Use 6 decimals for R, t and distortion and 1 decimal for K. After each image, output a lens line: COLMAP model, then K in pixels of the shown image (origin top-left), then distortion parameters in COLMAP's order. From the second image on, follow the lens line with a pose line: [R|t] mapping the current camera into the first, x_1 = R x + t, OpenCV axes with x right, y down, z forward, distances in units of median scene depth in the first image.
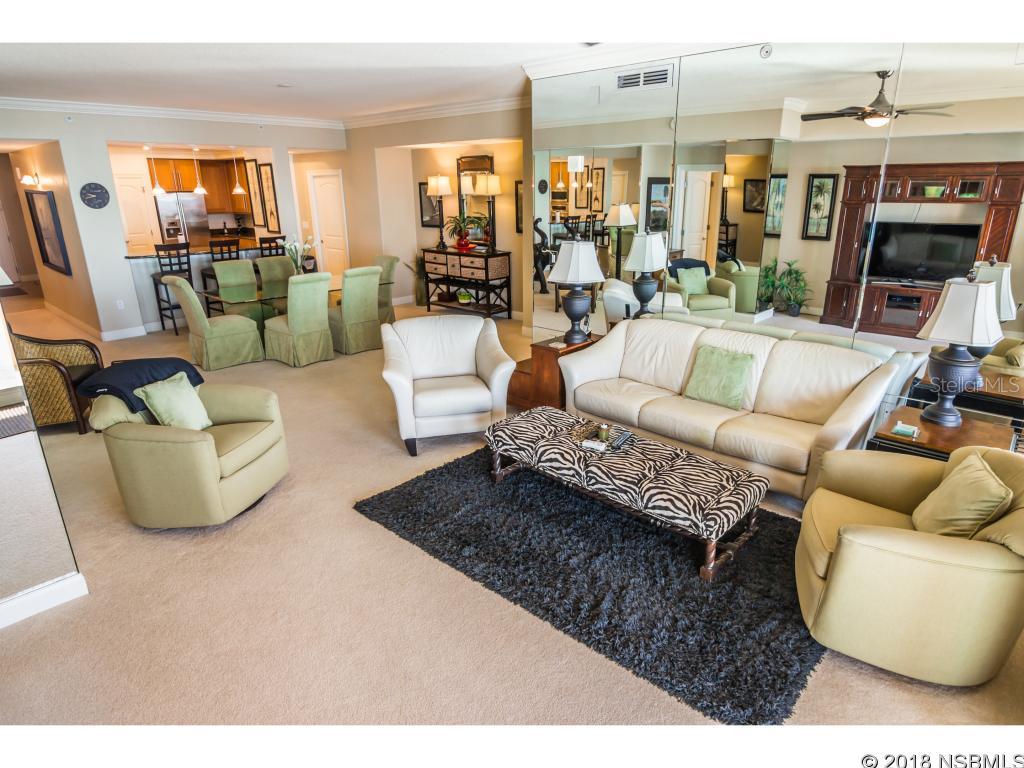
lens RADIAL K [[594.6, 0, 514.0], [0, 594.6, 390.9], [0, 0, 1]] dist [-0.027430, 0.000858]
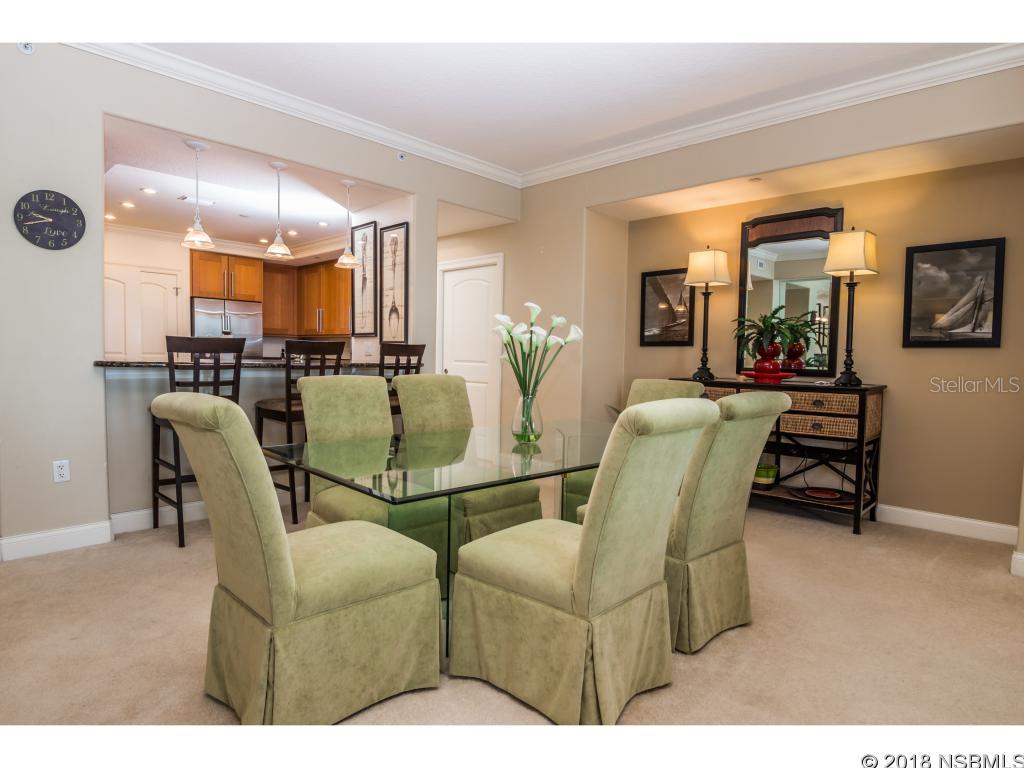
lens RADIAL K [[581.1, 0, 516.2], [0, 581.1, 379.6], [0, 0, 1]] dist [-0.008947, -0.001852]
pose [[0.999452, 0.026139, -0.020324, -0.292590], [-0.030808, 0.959058, -0.281528, -0.089660], [0.012133, 0.282000, 0.959338, 0.511062]]
